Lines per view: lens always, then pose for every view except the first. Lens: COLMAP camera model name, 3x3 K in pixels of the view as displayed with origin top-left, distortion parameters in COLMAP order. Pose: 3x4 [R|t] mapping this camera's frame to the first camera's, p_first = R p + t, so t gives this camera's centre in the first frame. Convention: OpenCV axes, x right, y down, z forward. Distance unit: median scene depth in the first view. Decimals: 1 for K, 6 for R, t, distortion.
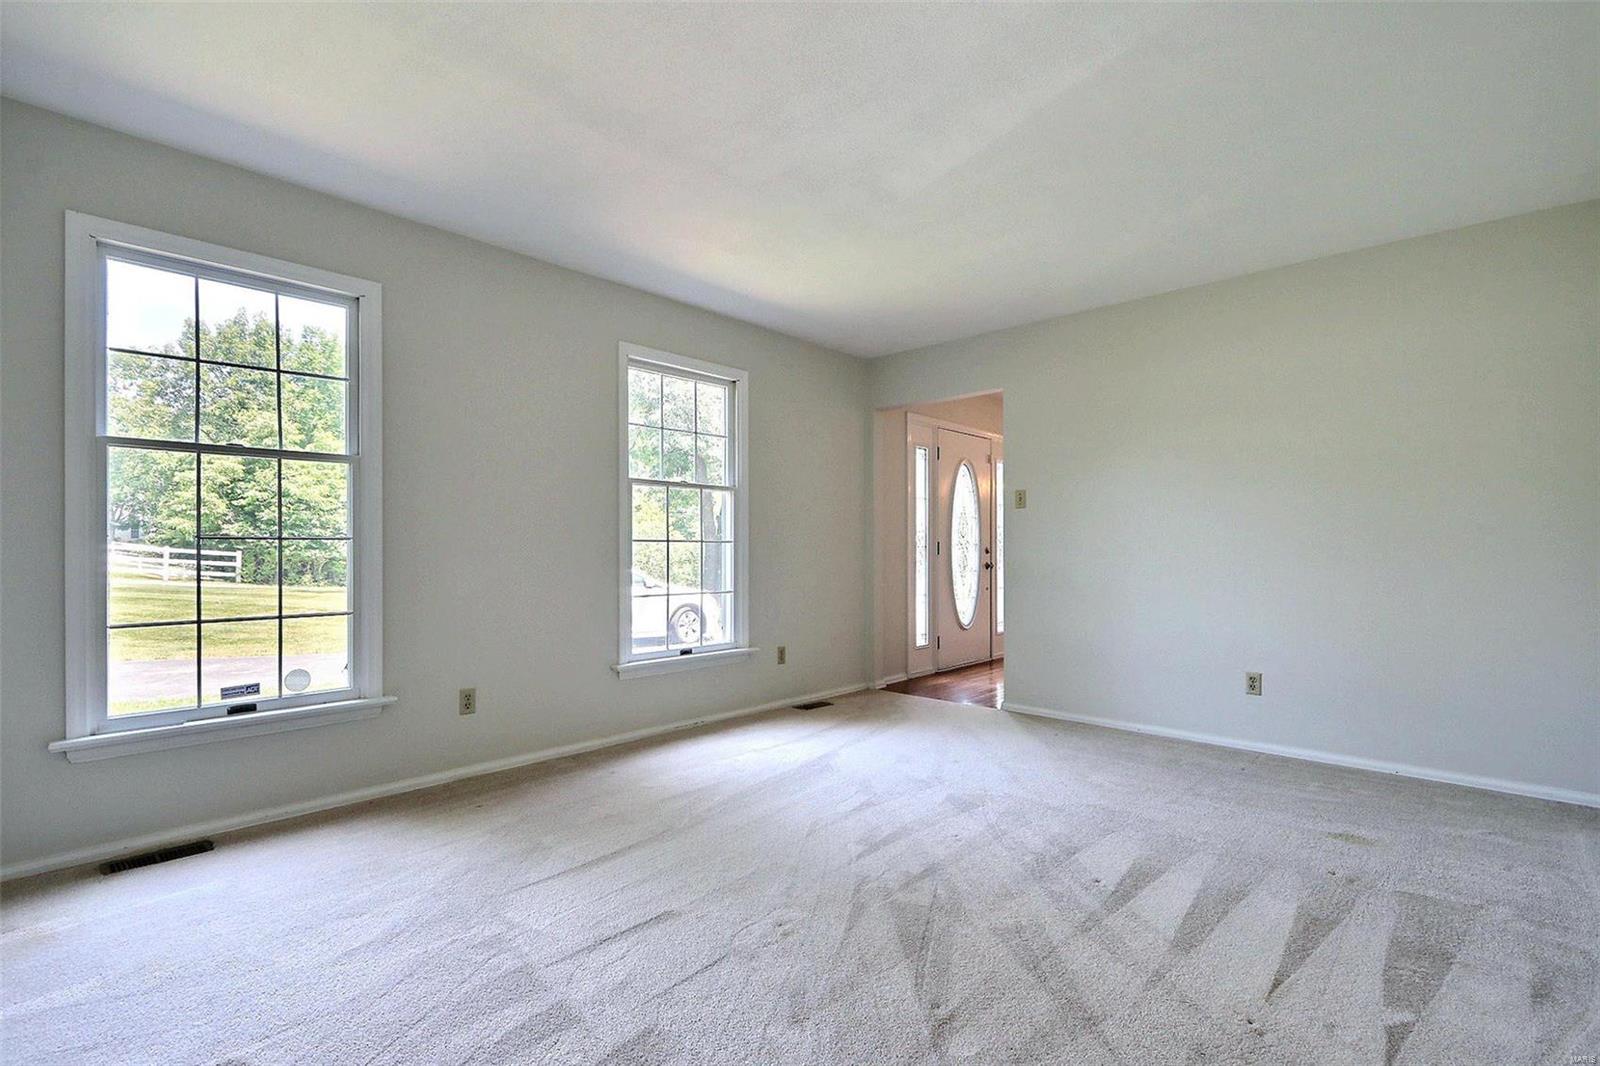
lens RADIAL K [[723.1, 0, 794.3], [0, 723.1, 548.7], [0, 0, 1]] dist [0.000442, -0.000074]
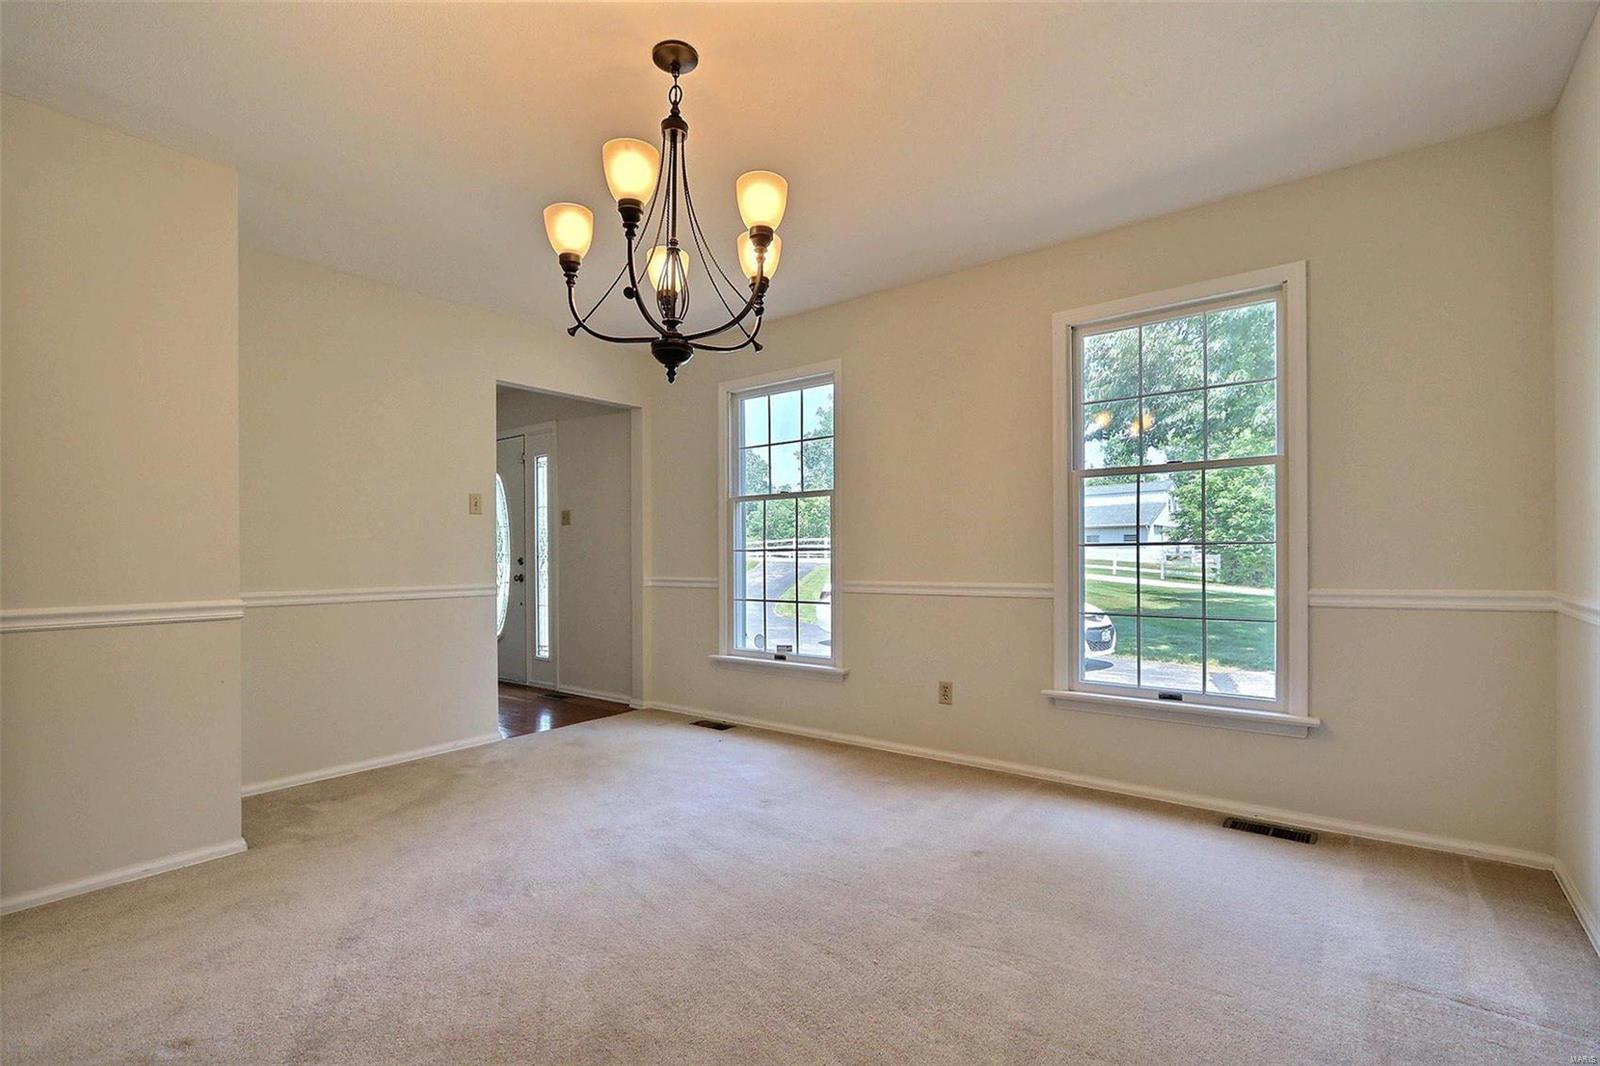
lens RADIAL K [[723.1, 0, 794.3], [0, 723.1, 548.7], [0, 0, 1]] dist [0.000442, -0.000074]
pose [[0.108052, -0.012932, -0.994061, 0.560899], [0.010120, 0.999878, -0.011907, 0.000754], [0.994094, -0.008773, 0.108170, 0.581584]]
